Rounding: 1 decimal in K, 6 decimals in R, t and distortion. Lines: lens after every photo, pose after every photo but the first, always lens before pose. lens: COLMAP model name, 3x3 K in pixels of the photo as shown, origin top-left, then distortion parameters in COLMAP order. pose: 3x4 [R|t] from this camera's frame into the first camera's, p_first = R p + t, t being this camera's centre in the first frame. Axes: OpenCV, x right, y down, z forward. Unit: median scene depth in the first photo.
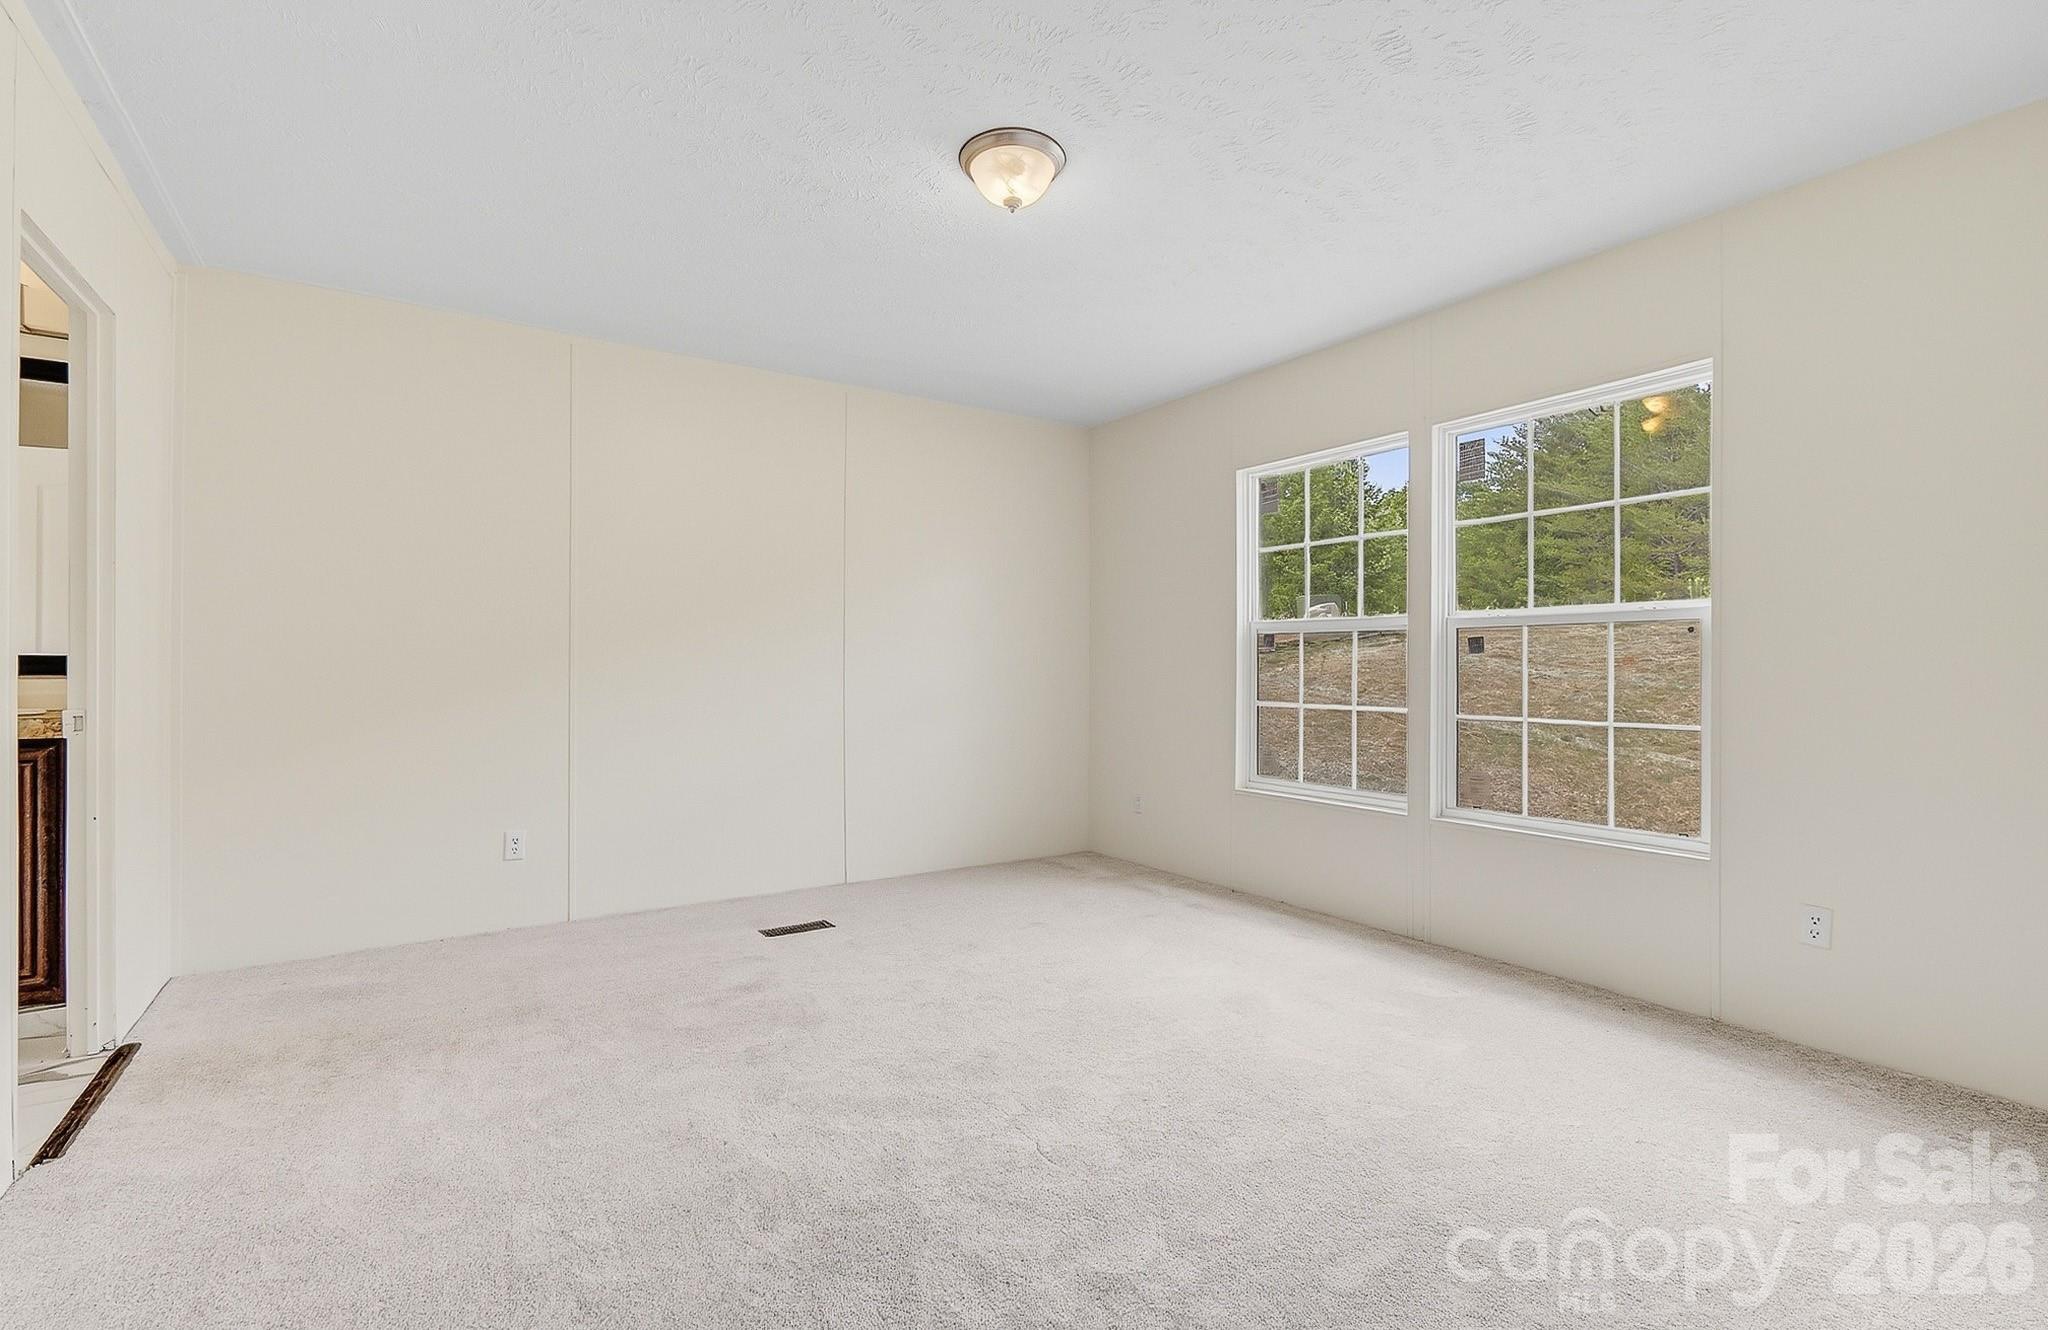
lens RADIAL K [[891.7, 0, 1024.0], [0, 891.7, 665.0], [0, 0, 1]] dist [-0.001130, -0.000183]
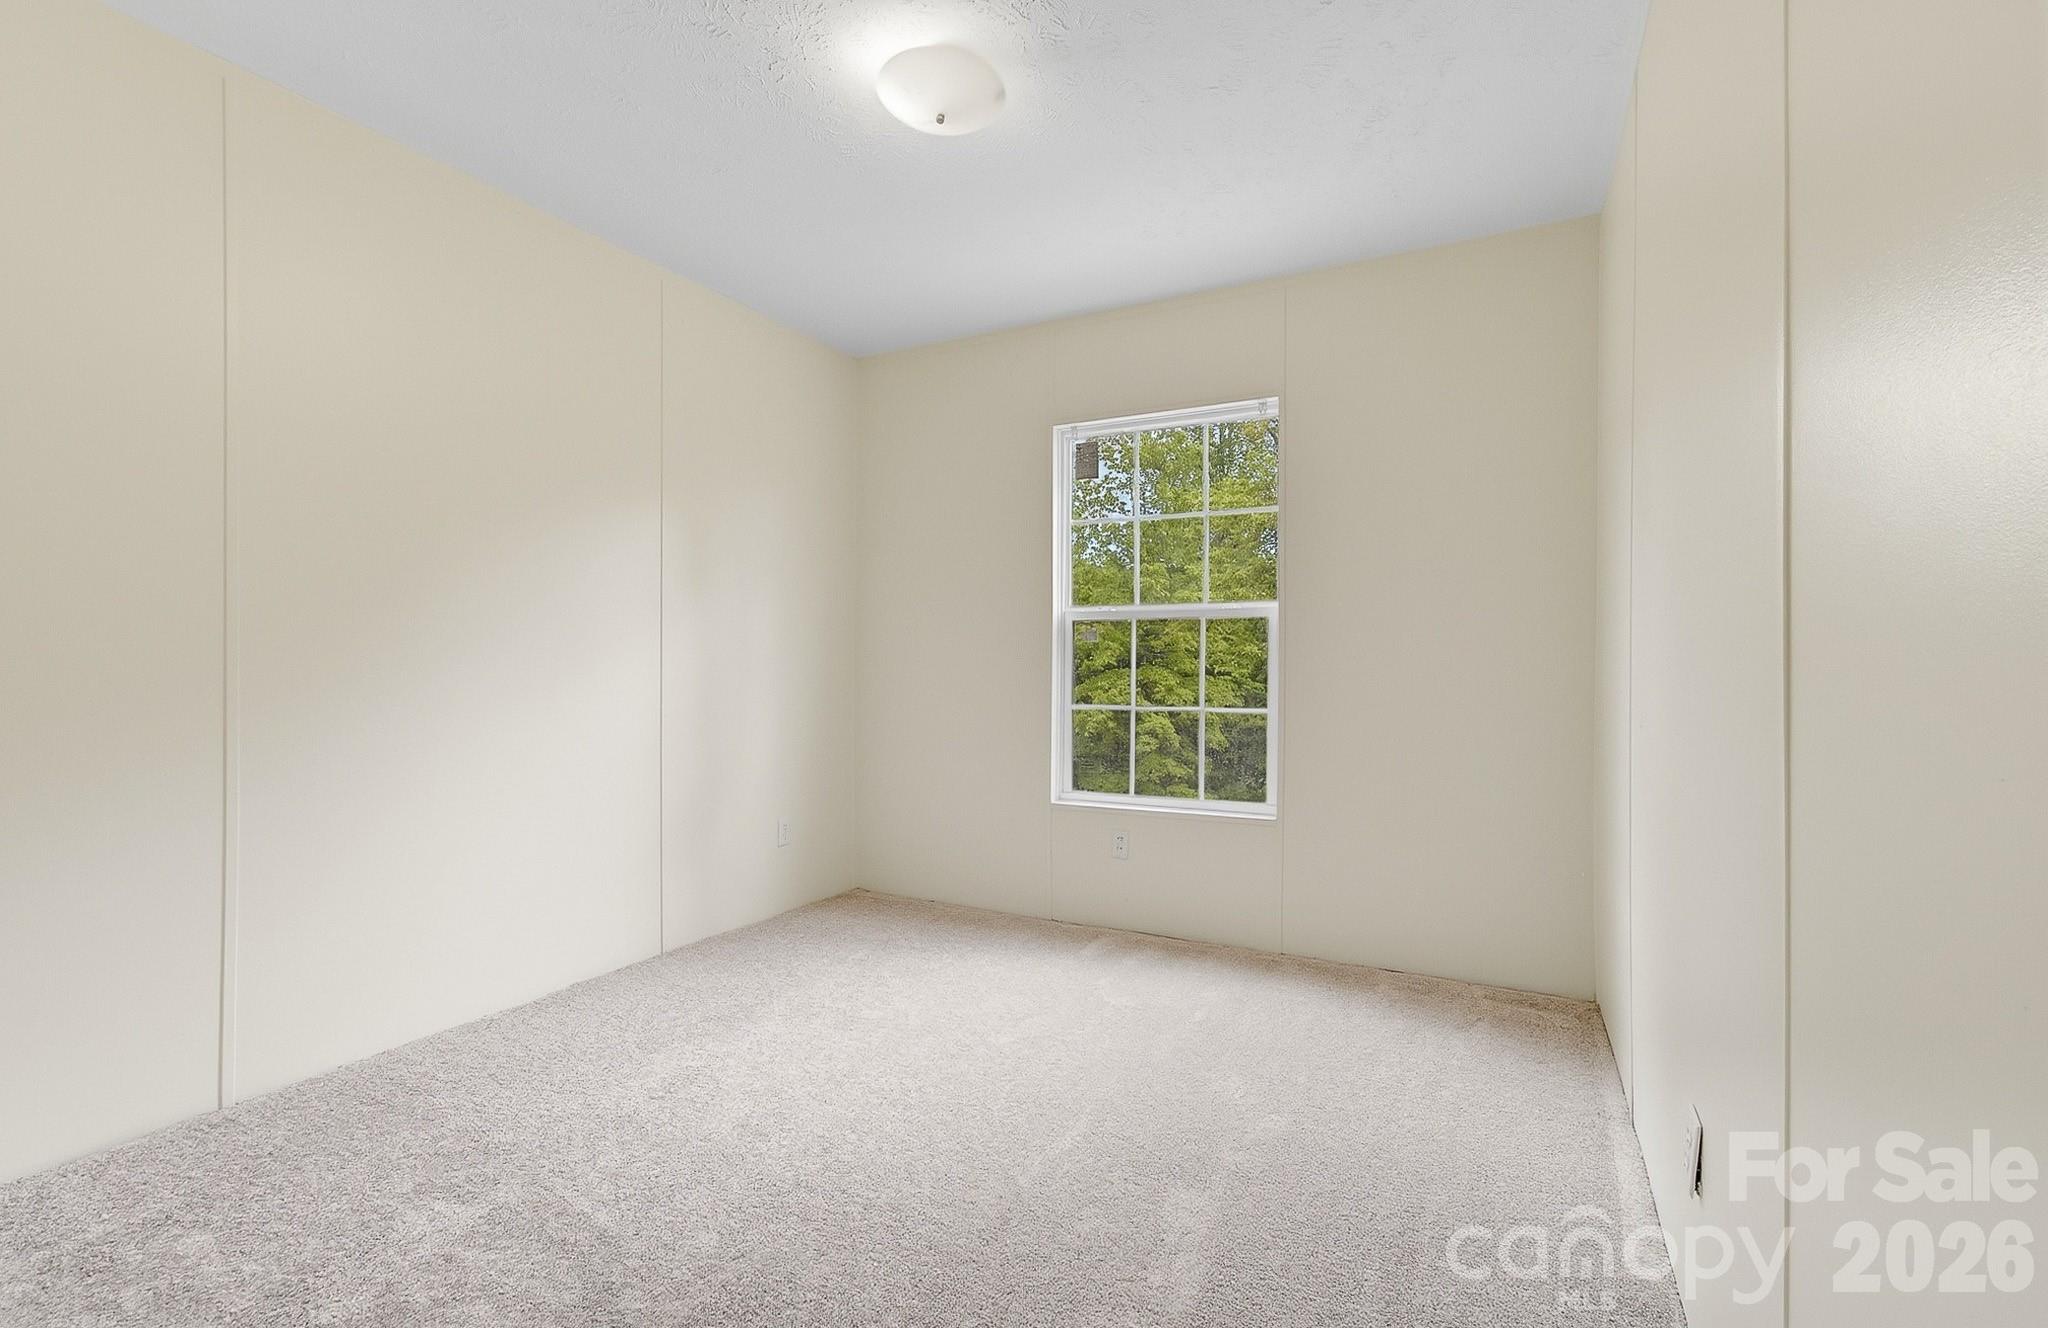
lens RADIAL K [[878.0, 0, 1019.5], [0, 878.0, 662.7], [0, 0, 1]] dist [0.000181, 0.000755]
pose [[0.871036, 0.002568, 0.491213, -0.135871], [-0.007424, 0.999941, 0.007937, -0.000487], [-0.491164, -0.010560, 0.871003, 0.197736]]
